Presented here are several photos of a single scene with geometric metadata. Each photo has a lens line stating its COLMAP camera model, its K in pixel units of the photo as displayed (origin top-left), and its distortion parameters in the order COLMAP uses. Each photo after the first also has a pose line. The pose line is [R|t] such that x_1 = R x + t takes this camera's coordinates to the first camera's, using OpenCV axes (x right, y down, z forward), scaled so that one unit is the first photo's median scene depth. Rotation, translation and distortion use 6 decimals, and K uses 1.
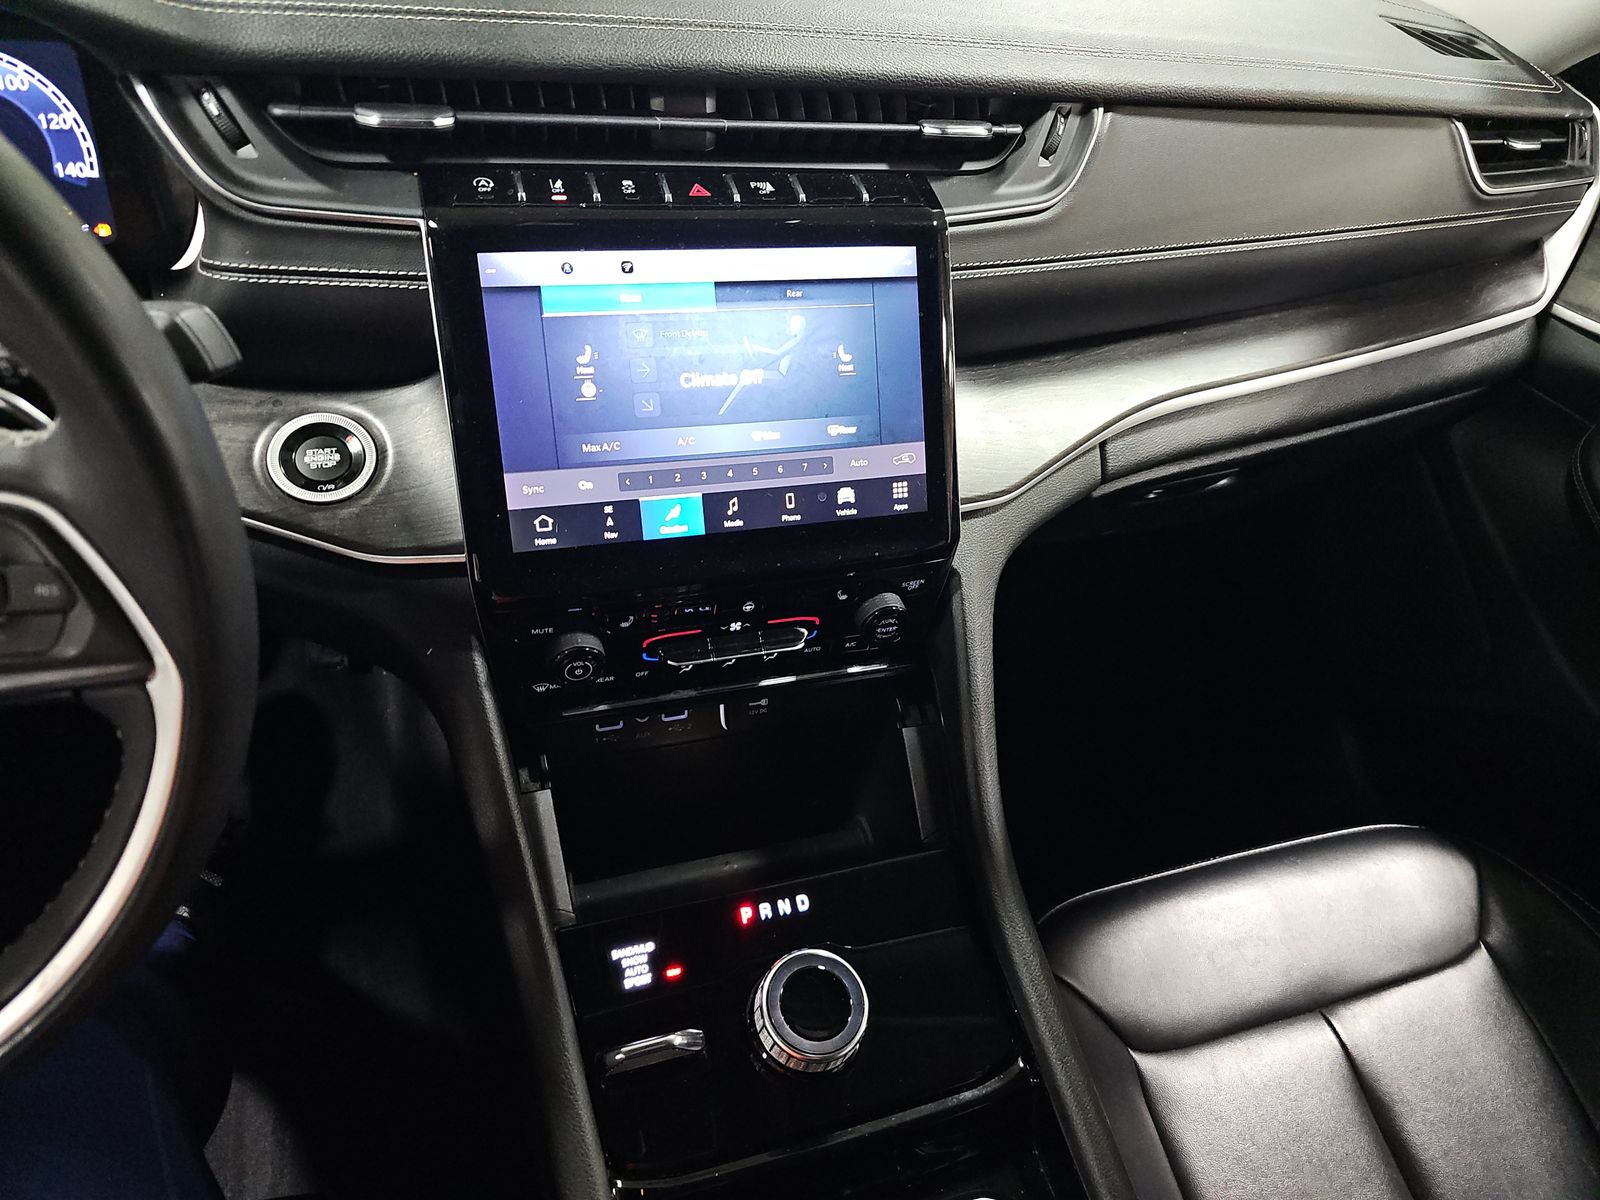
lens RADIAL K [[996.2, 0, 800.0], [0, 996.2, 600.0], [0, 0, 1]] dist [0.025430, -0.005896]
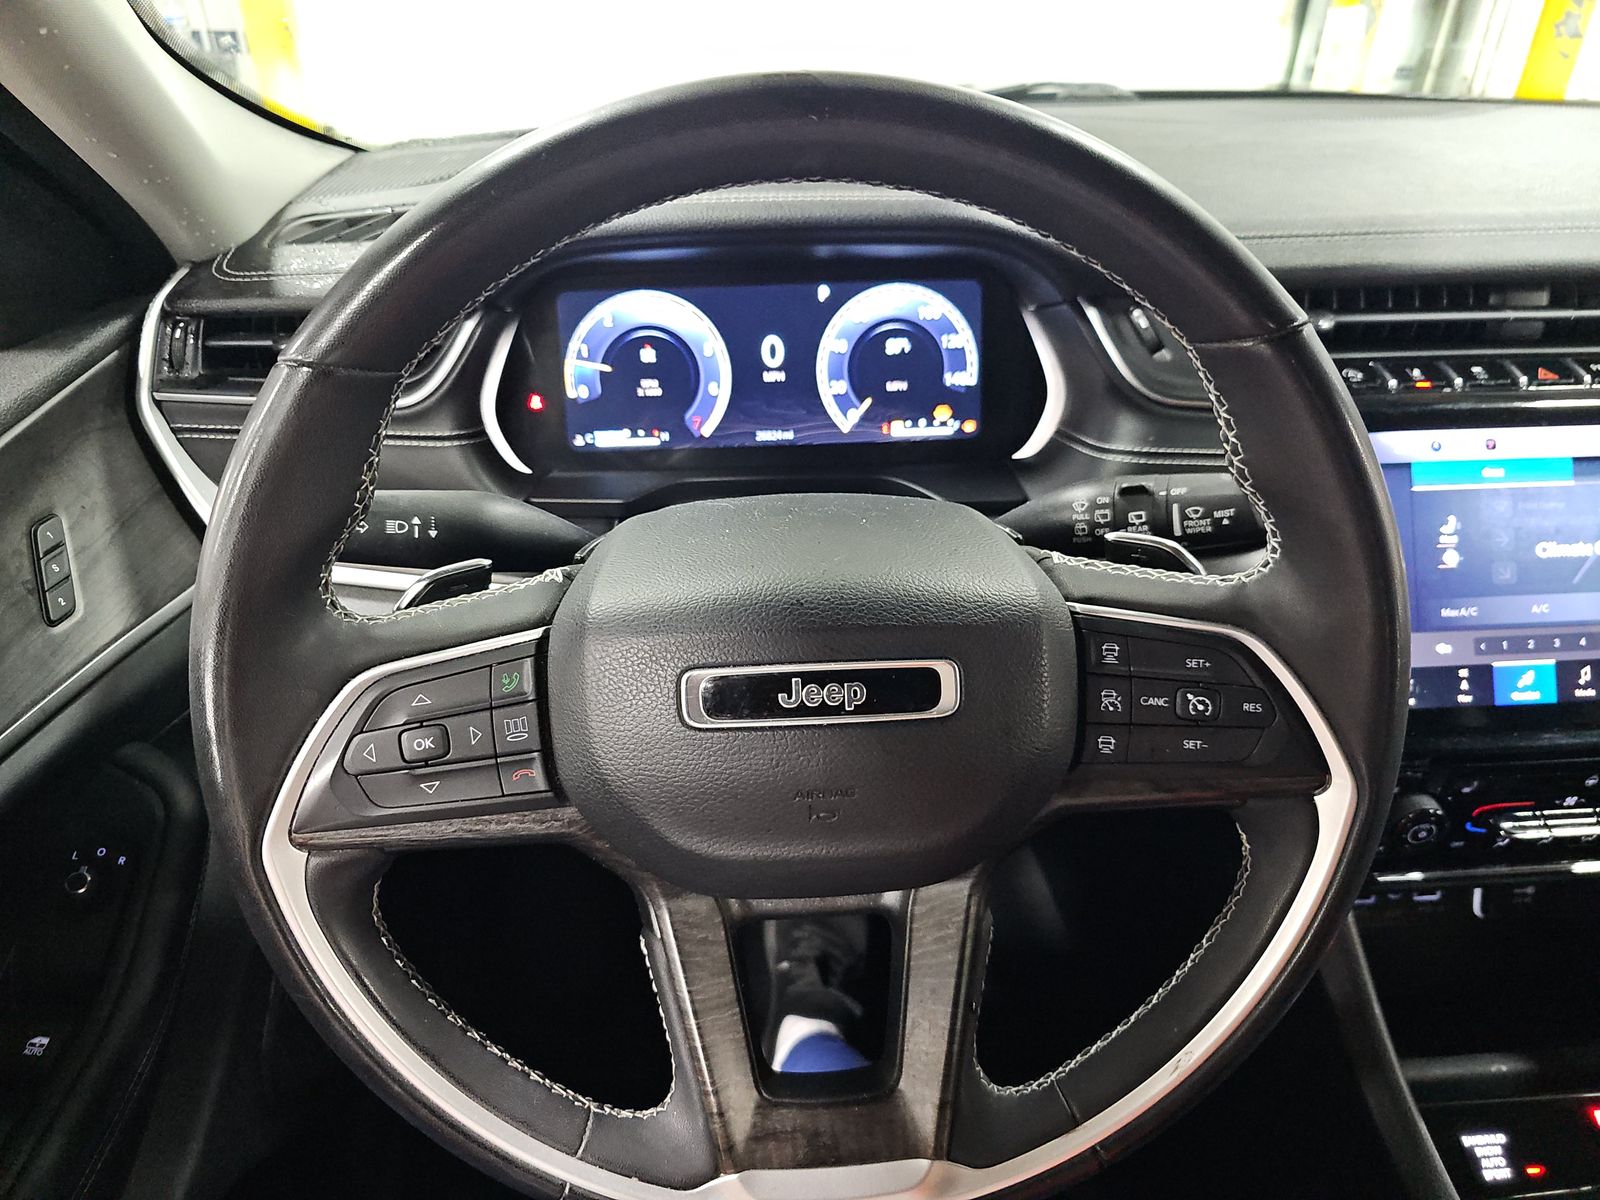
lens RADIAL K [[1058.7, 0, 816.9], [0, 1058.7, 627.9], [0, 0, 1]] dist [0.004802, -0.001563]
pose [[0.970819, 0.024268, -0.238583, -0.570312], [-0.063894, 0.985081, -0.159792, 0.077946], [0.231146, 0.170373, 0.957885, -0.192786]]
